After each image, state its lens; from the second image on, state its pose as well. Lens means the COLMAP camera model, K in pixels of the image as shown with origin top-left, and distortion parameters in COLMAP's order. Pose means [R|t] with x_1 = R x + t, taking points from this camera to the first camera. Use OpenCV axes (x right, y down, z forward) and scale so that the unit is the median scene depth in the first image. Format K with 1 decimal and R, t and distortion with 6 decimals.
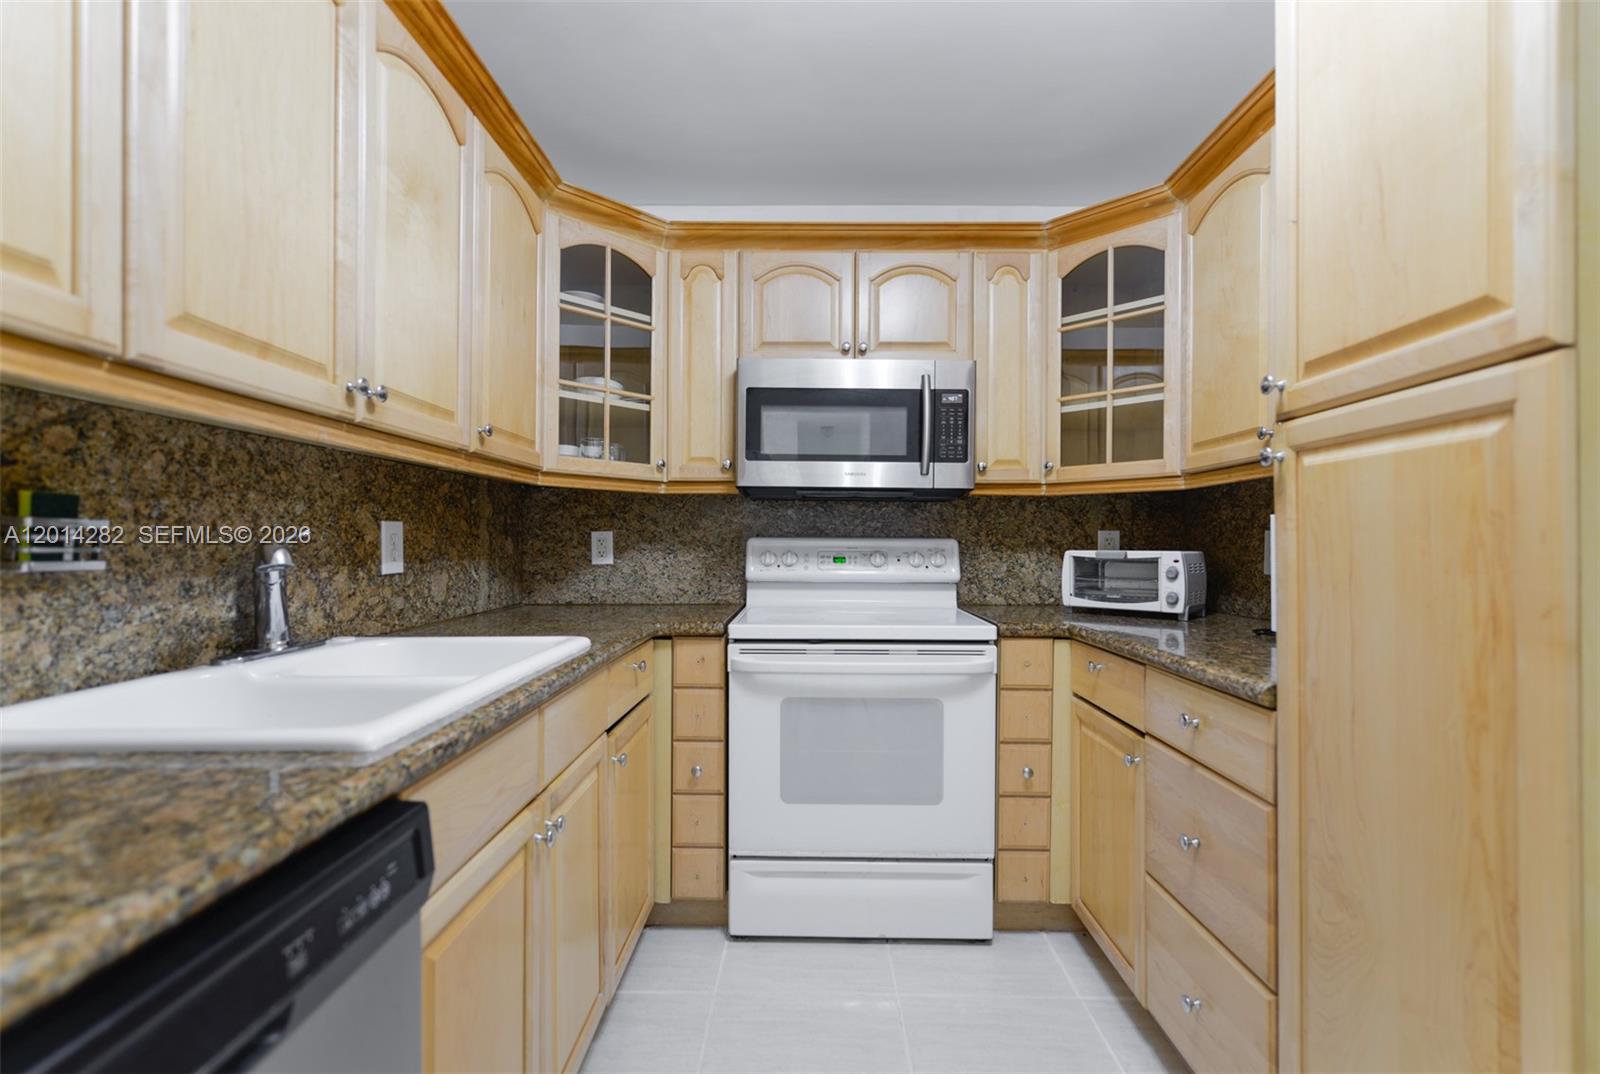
lens RADIAL K [[724.7, 0, 800.0], [0, 724.7, 537.0], [0, 0, 1]] dist [0.003714, -0.001059]
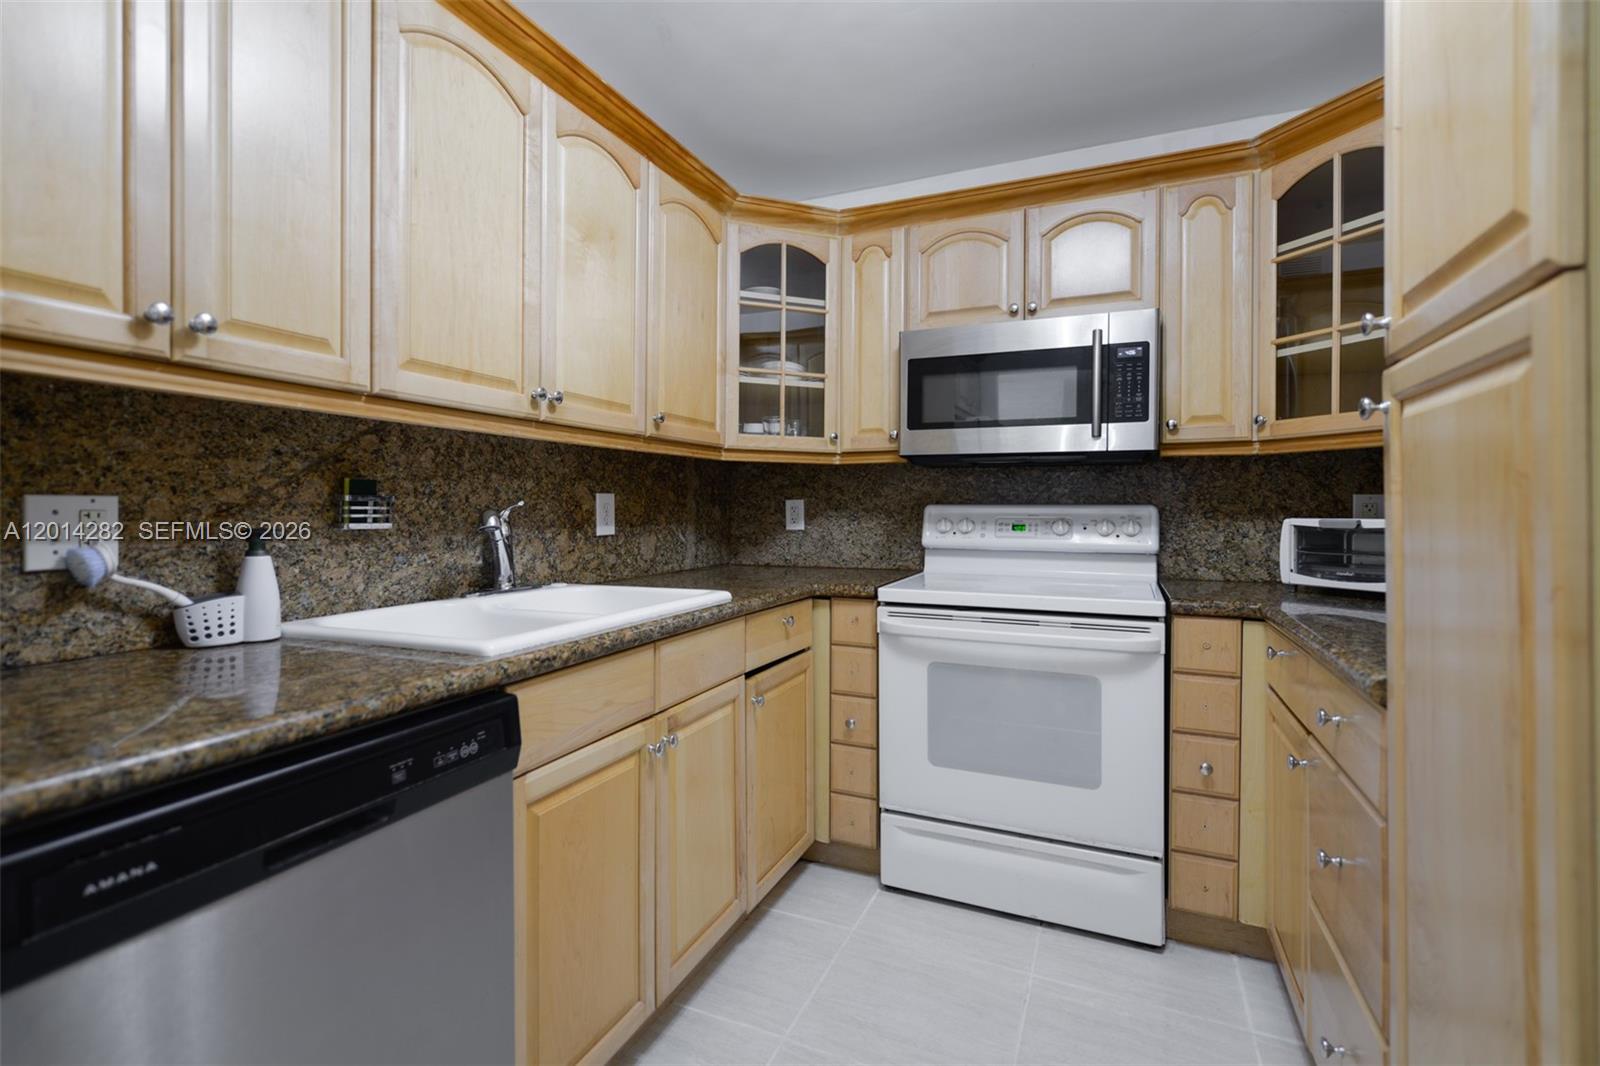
lens RADIAL K [[737.8, 0, 776.2], [0, 737.8, 501.1], [0, 0, 1]] dist [0.001466, -0.000263]
pose [[0.914373, -0.006370, -0.404822, 0.233761], [0.004893, 0.999977, -0.004683, -0.000937], [0.404843, 0.002301, 0.914383, -0.046195]]
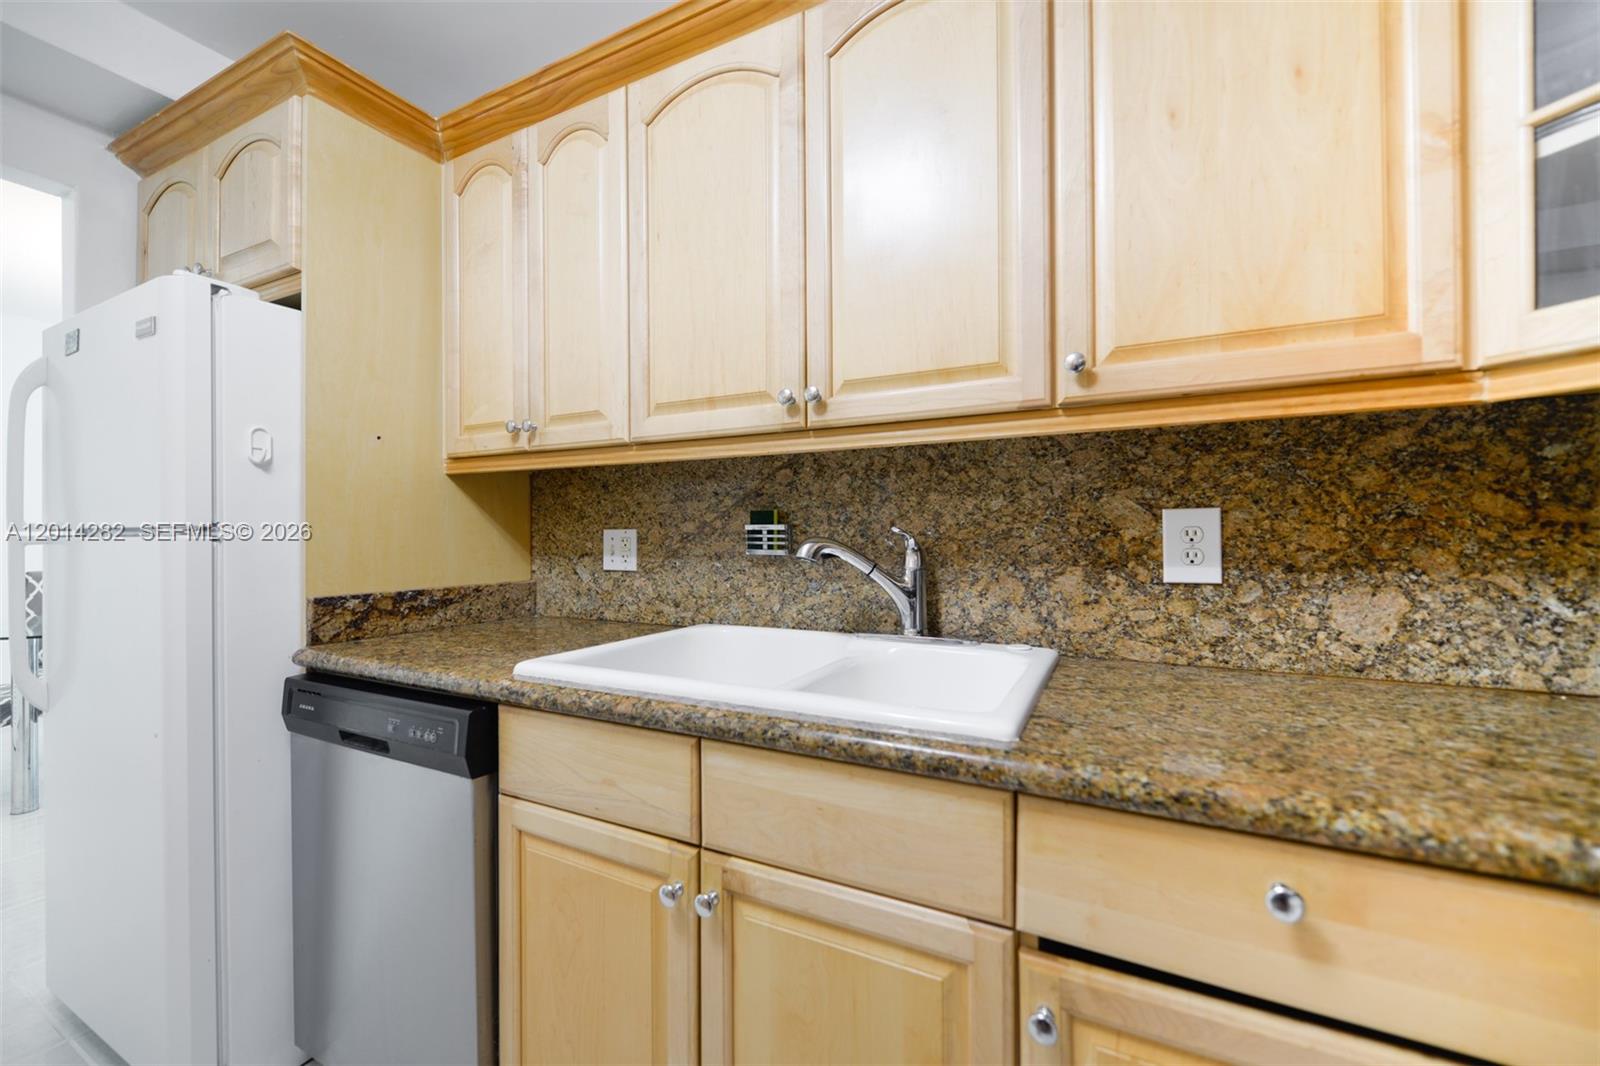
lens RADIAL K [[623.0, 0, 800.0], [0, 623.0, 533.0], [0, 0, 1]] dist [-0.001697, -0.000109]
pose [[-0.441071, -0.001542, -0.897471, 0.155465], [0.009235, 0.999938, -0.006257, 0.002447], [0.897425, -0.011048, -0.441029, 0.974518]]
